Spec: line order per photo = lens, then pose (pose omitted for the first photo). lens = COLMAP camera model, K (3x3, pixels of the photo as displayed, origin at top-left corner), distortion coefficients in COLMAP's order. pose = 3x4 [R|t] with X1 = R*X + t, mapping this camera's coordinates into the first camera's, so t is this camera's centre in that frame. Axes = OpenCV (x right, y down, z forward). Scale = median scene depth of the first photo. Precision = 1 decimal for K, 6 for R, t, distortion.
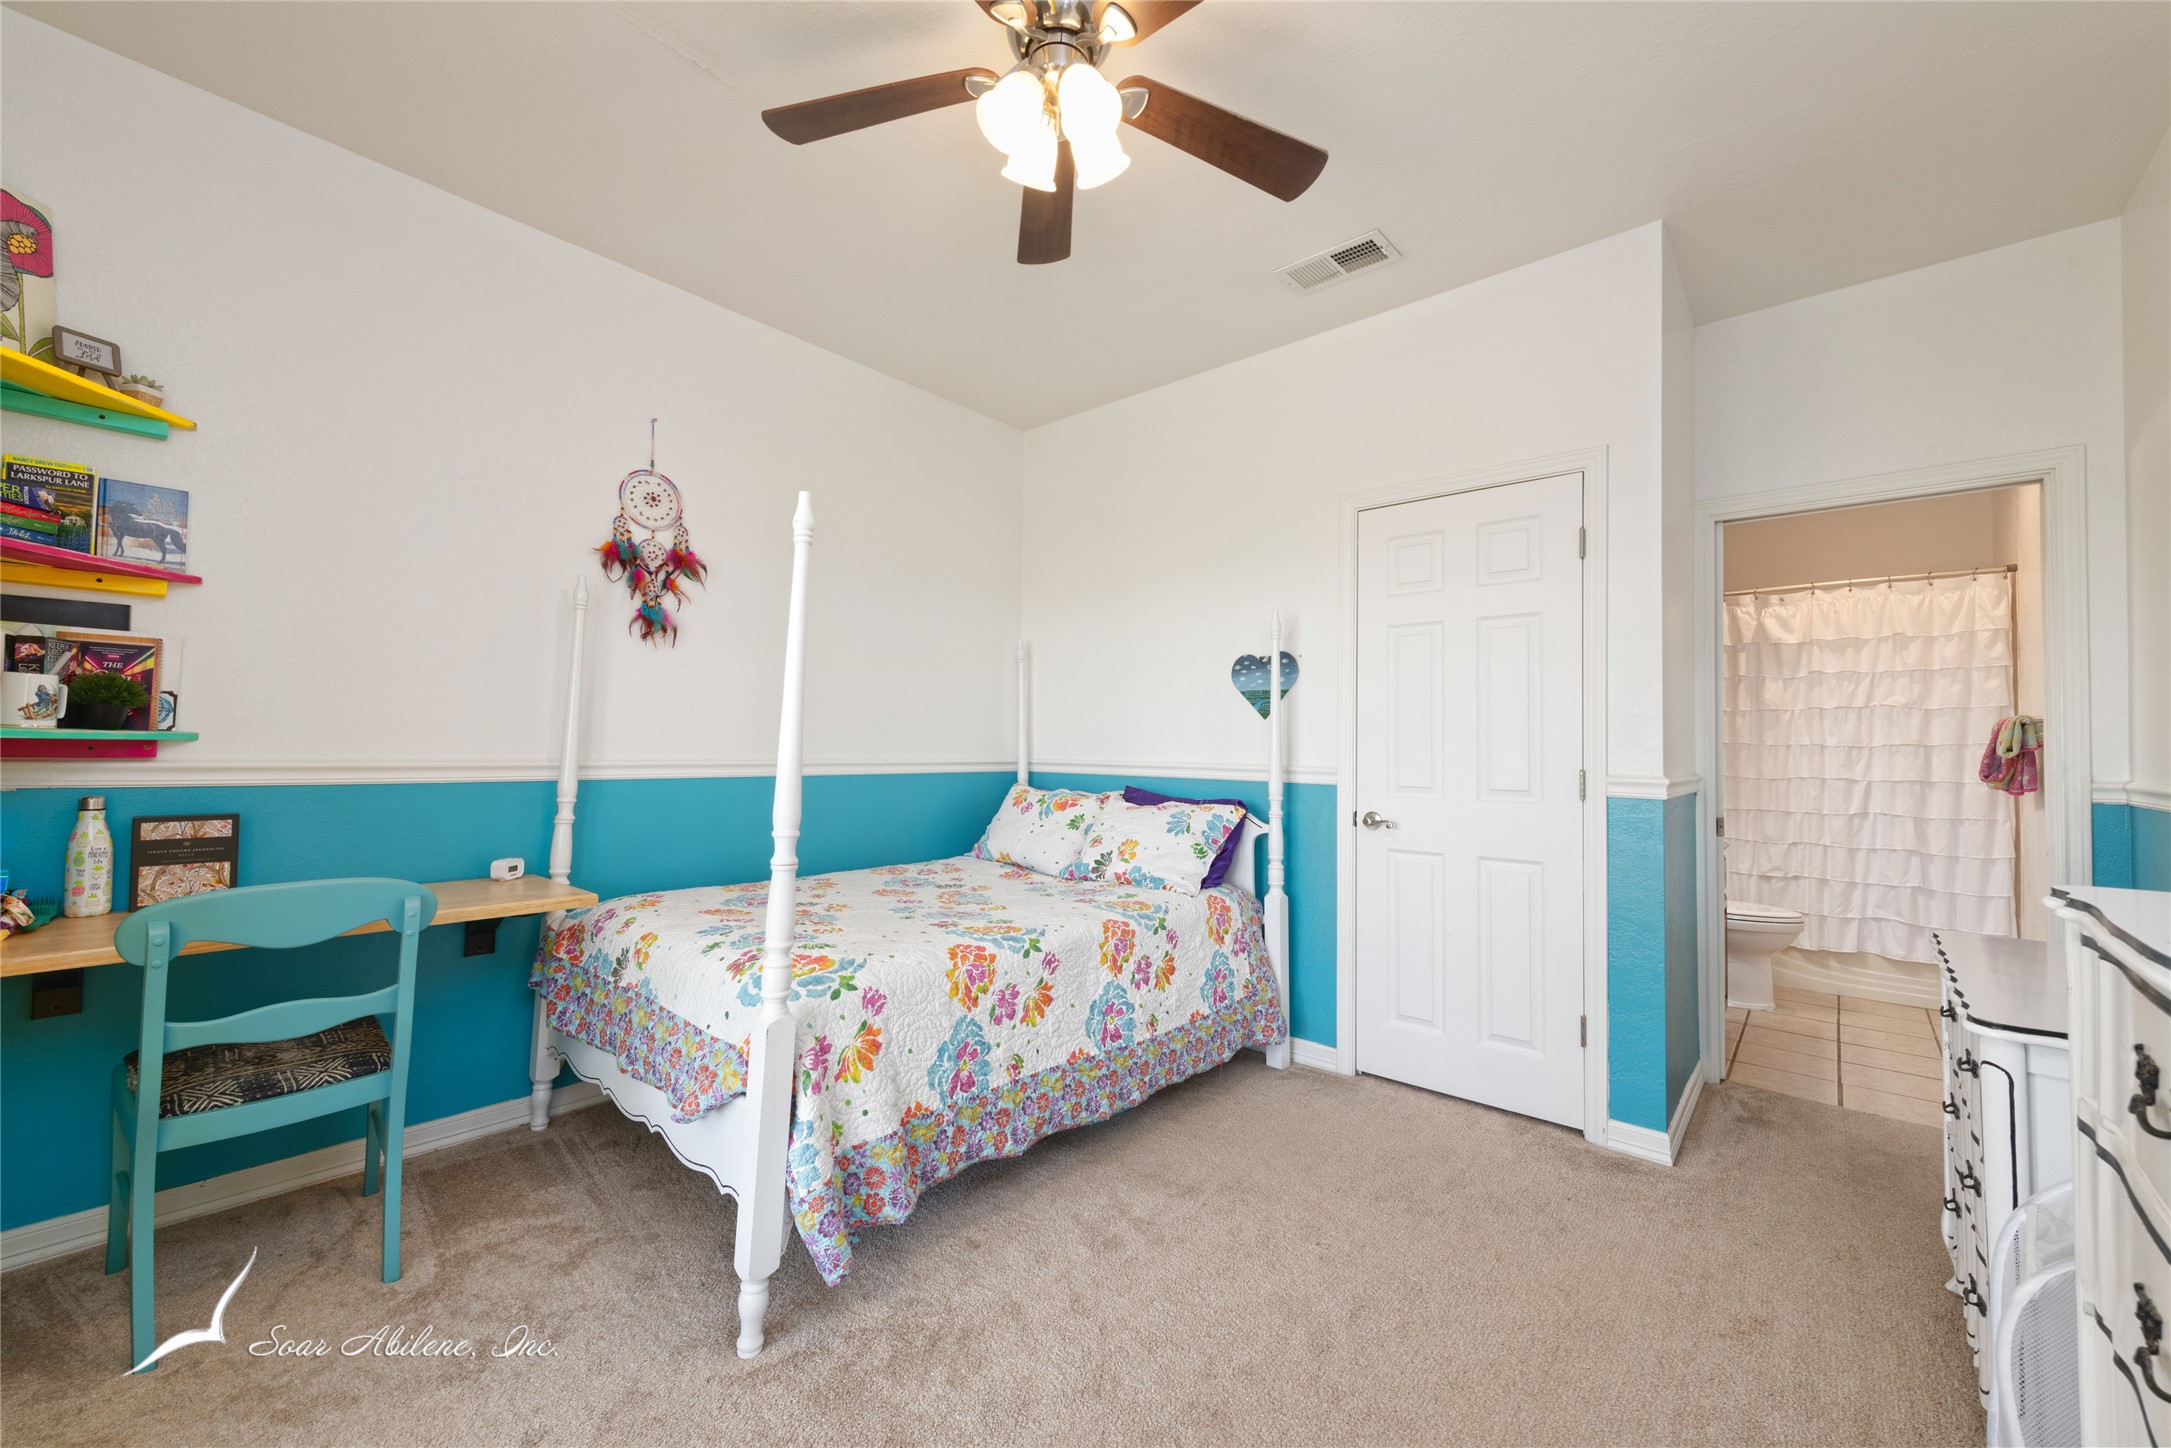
lens RADIAL K [[852.8, 0, 1090.4], [0, 852.8, 723.0], [0, 0, 1]] dist [0.000619, -0.000147]
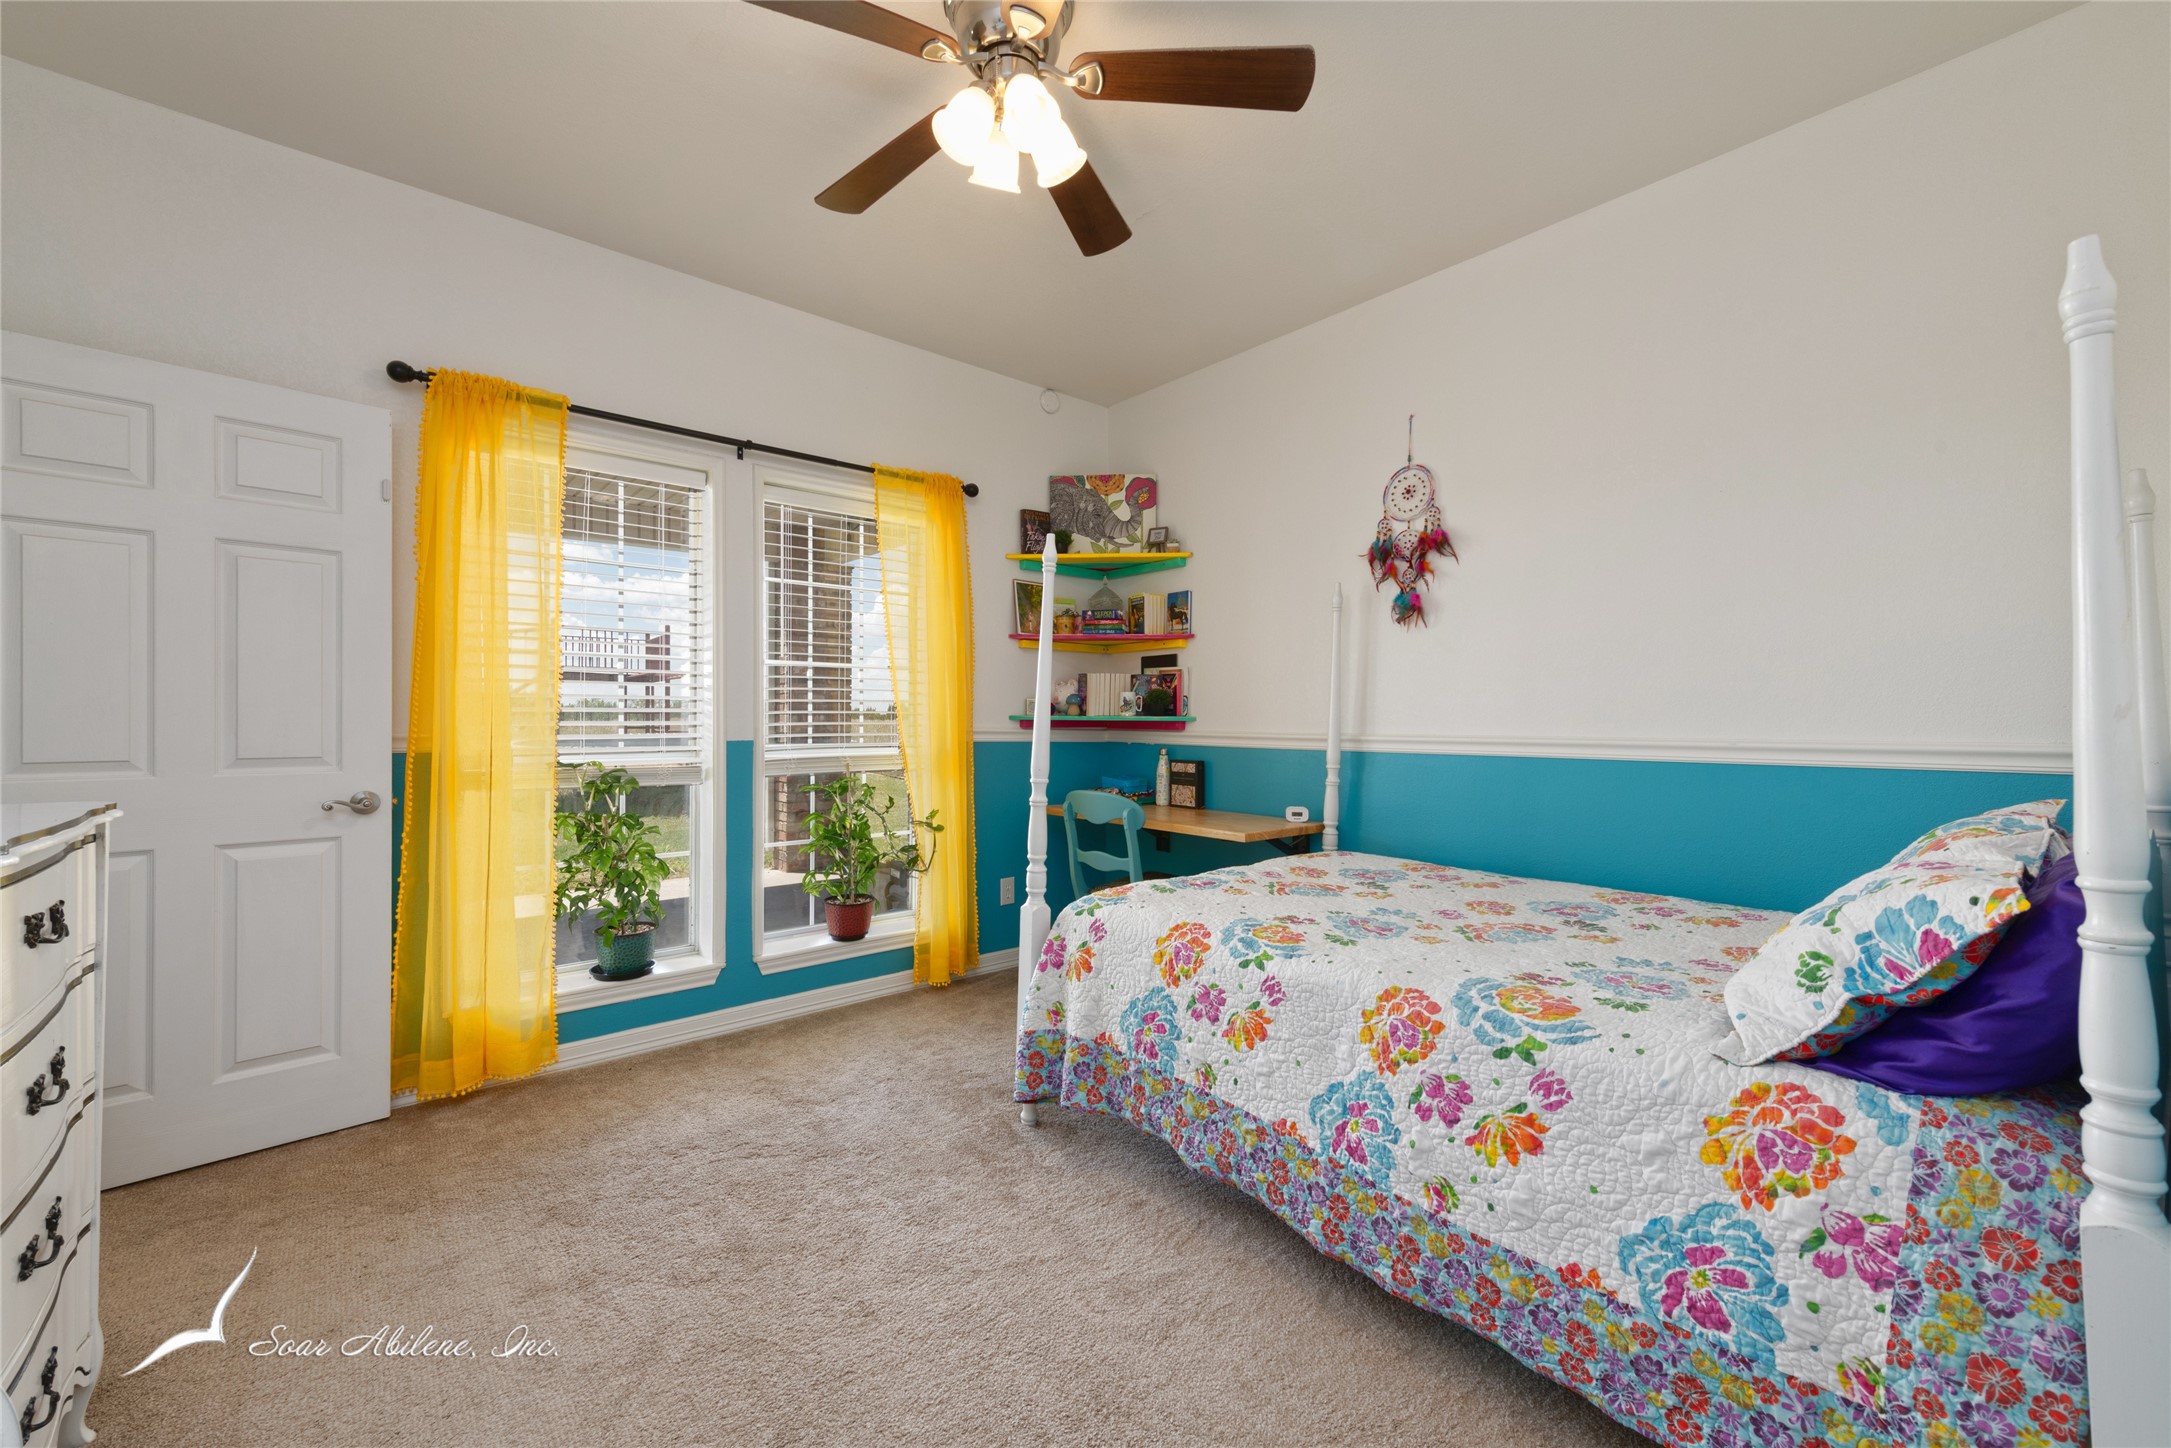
lens RADIAL K [[852.8, 0, 1090.4], [0, 852.8, 723.0], [0, 0, 1]] dist [0.000619, -0.000147]
pose [[-0.158360, -0.008440, -0.987345, 0.744739], [0.026123, 0.999578, -0.012734, 0.037880], [0.987036, -0.027809, -0.158073, 0.942412]]
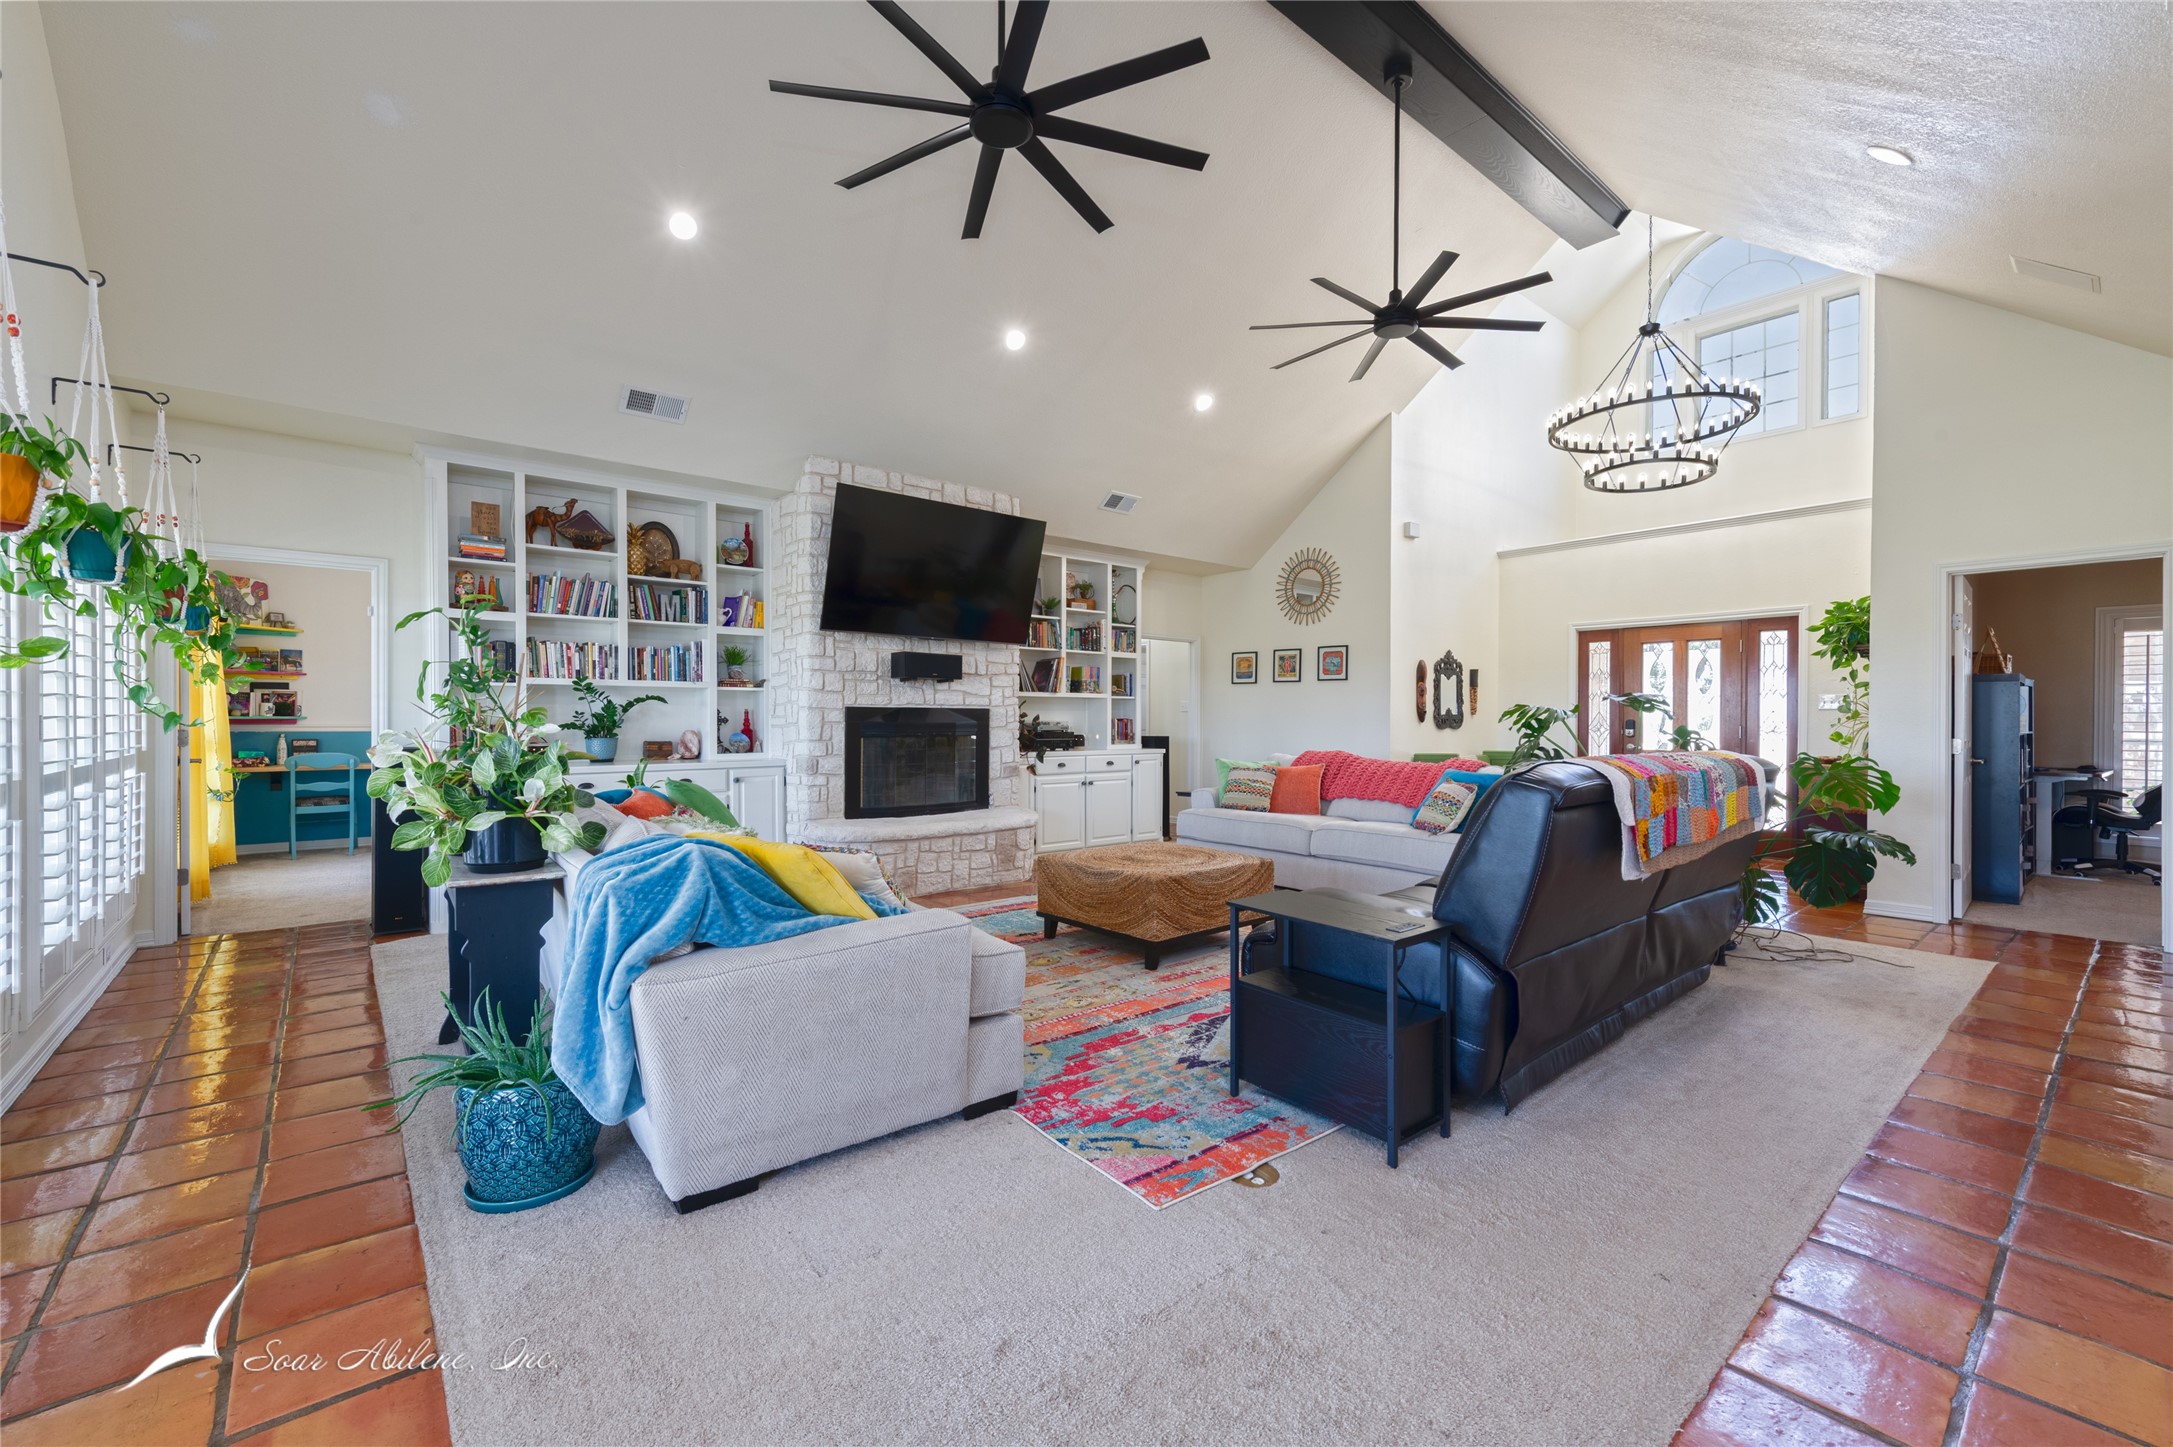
lens RADIAL K [[880.9, 0, 1086.5], [0, 880.9, 723.5], [0, 0, 1]] dist [-0.001259, -0.000418]
pose [[0.987138, -0.006378, -0.159741, 2.479281], [0.011821, 0.999381, 0.033148, -0.038951], [0.159430, -0.034610, 0.986602, -1.899841]]
